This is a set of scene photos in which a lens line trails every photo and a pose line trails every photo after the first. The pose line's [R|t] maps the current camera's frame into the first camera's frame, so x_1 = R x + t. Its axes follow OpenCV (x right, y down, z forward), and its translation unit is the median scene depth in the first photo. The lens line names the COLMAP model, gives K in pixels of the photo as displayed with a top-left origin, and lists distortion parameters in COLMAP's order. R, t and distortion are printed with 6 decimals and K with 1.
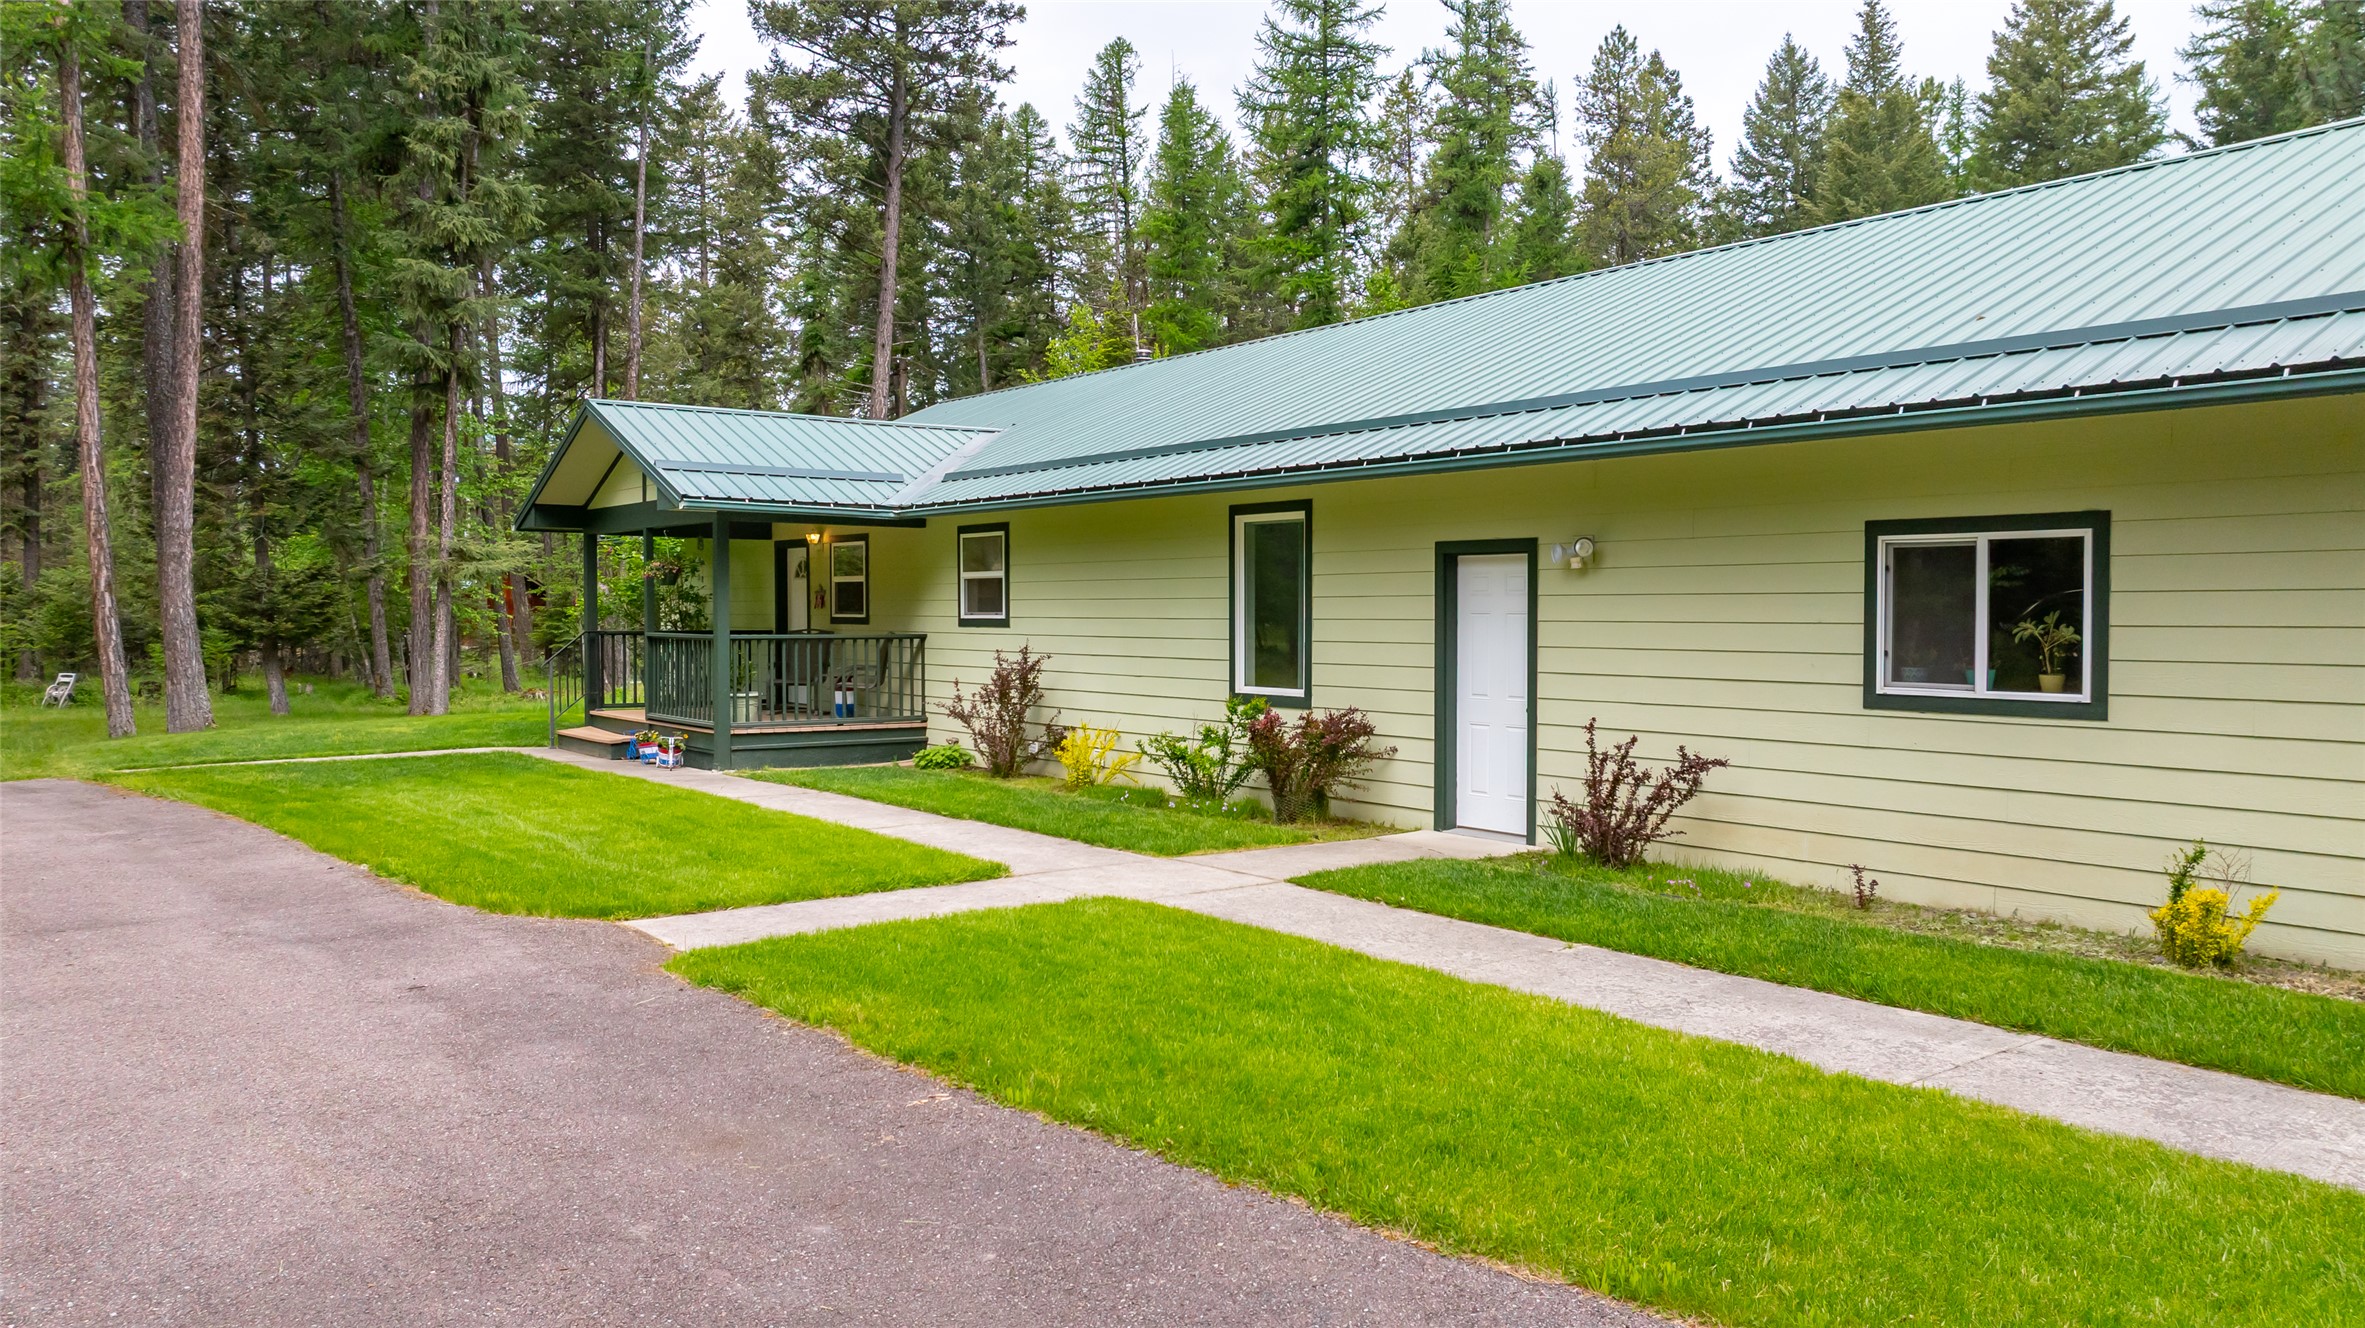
lens RADIAL K [[1735.1, 0, 1182.5], [0, 1735.1, 664.0], [0, 0, 1]] dist [-0.018662, 0.001183]
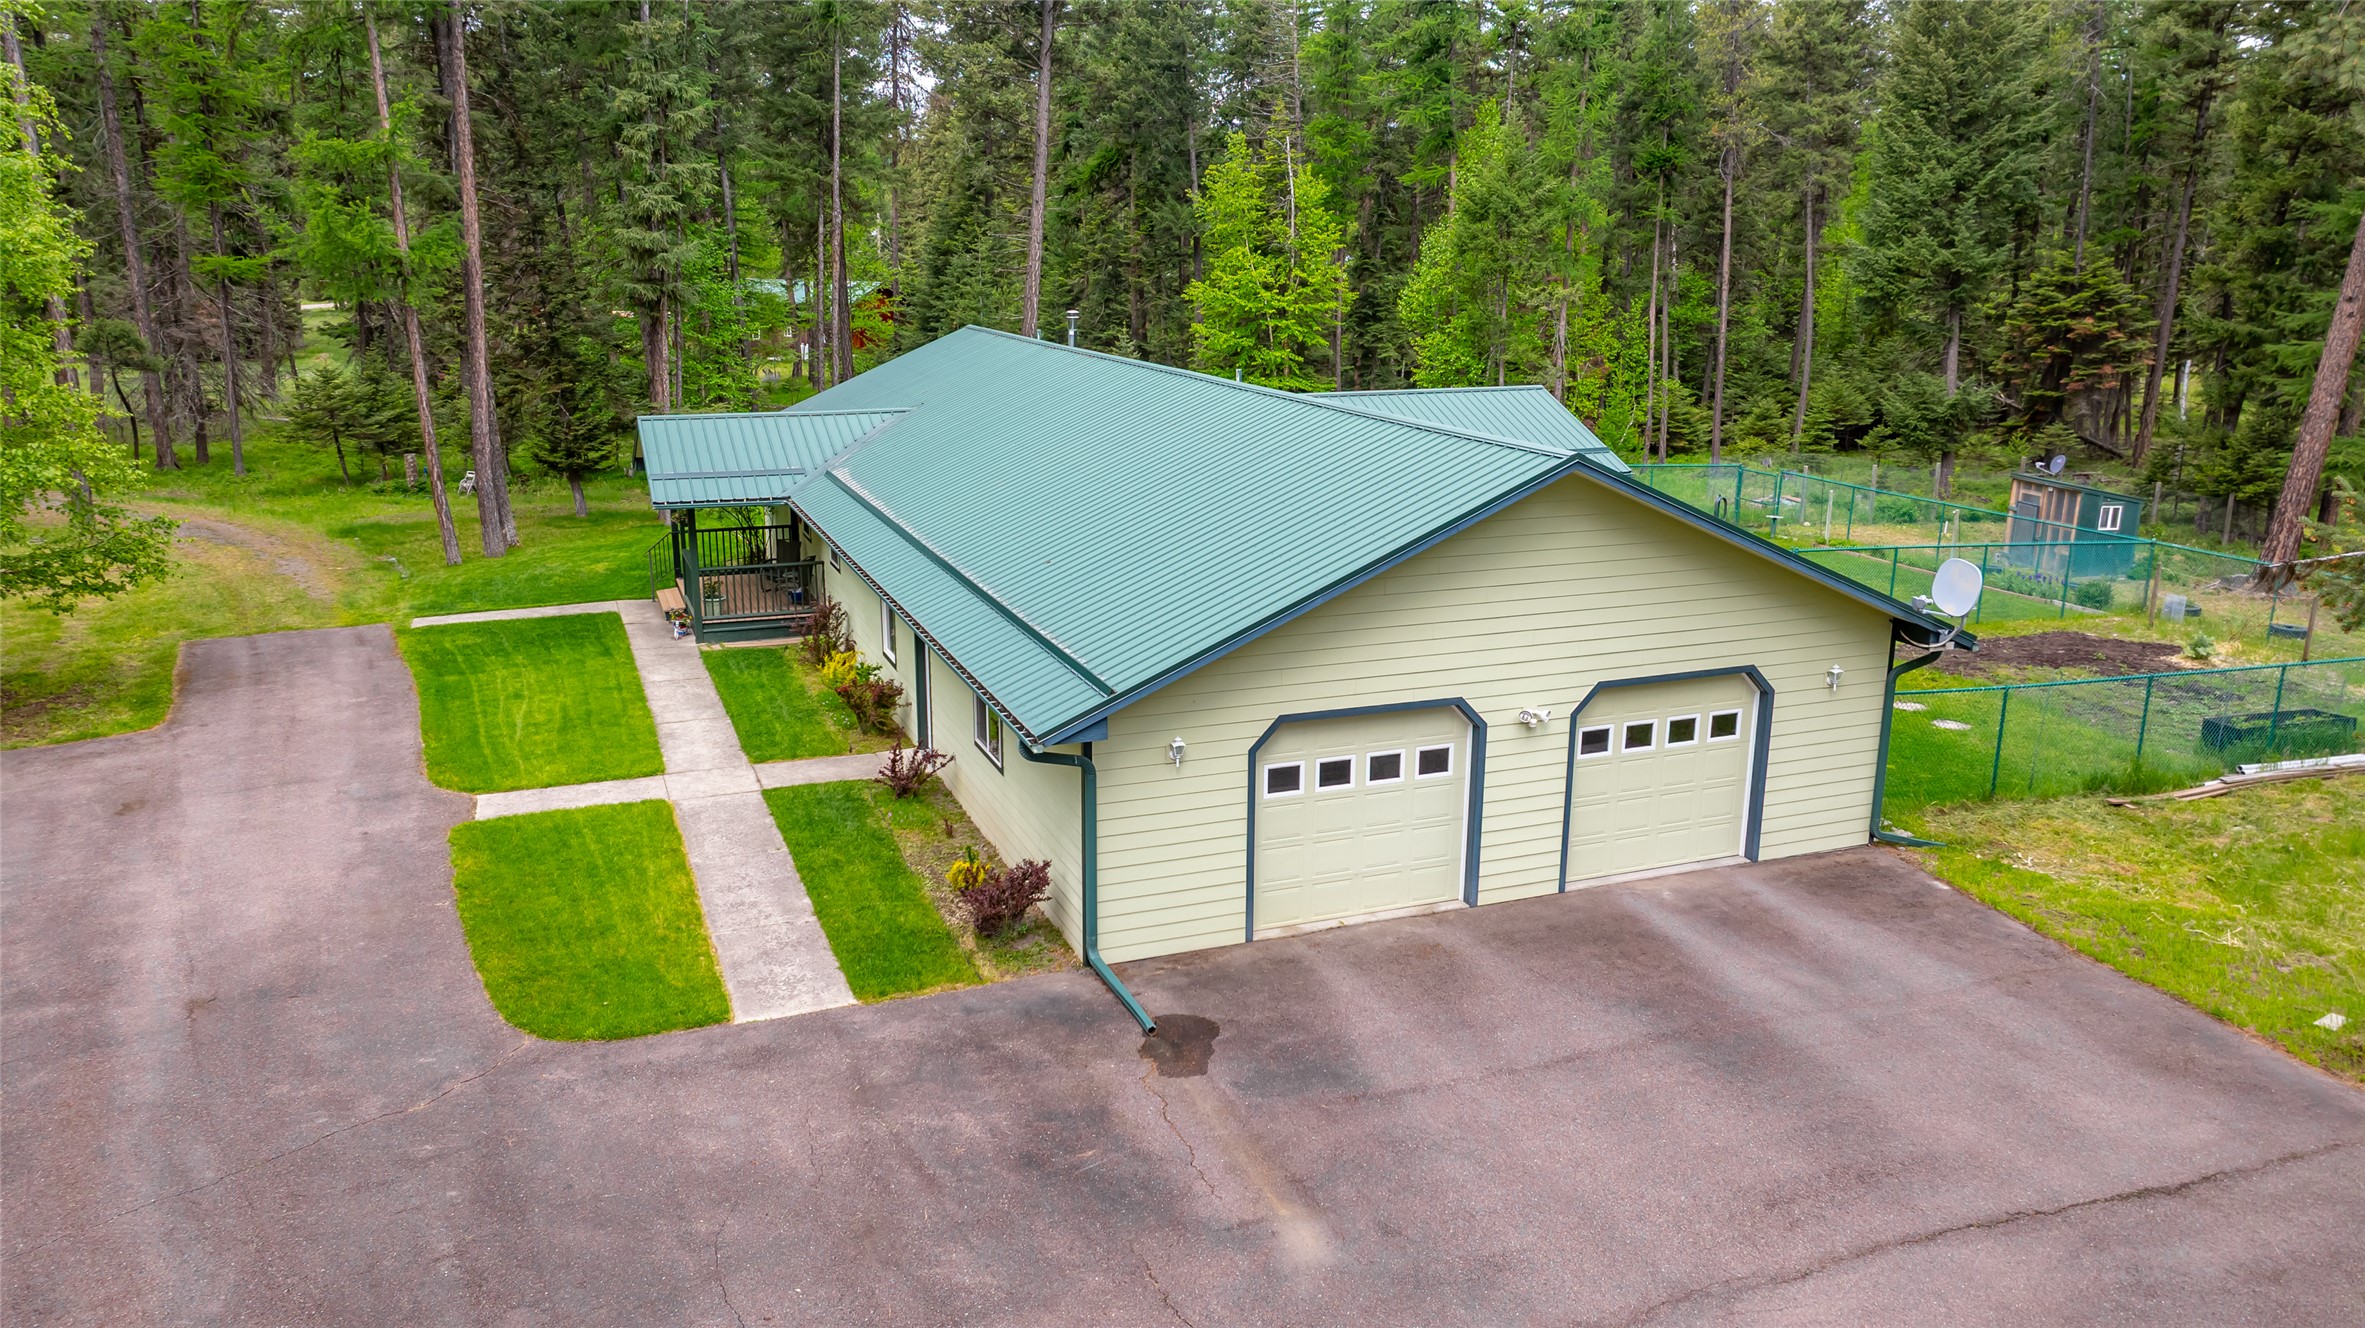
lens RADIAL K [[1674.9, 0, 1182.5], [0, 1674.9, 664.0], [0, 0, 1]] dist [-0.020361, -0.000622]
pose [[0.965585, 0.065031, -0.251827, 0.485377], [-0.008162, 0.975337, 0.220571, -0.221995], [0.259960, -0.210924, 0.942301, -0.379240]]
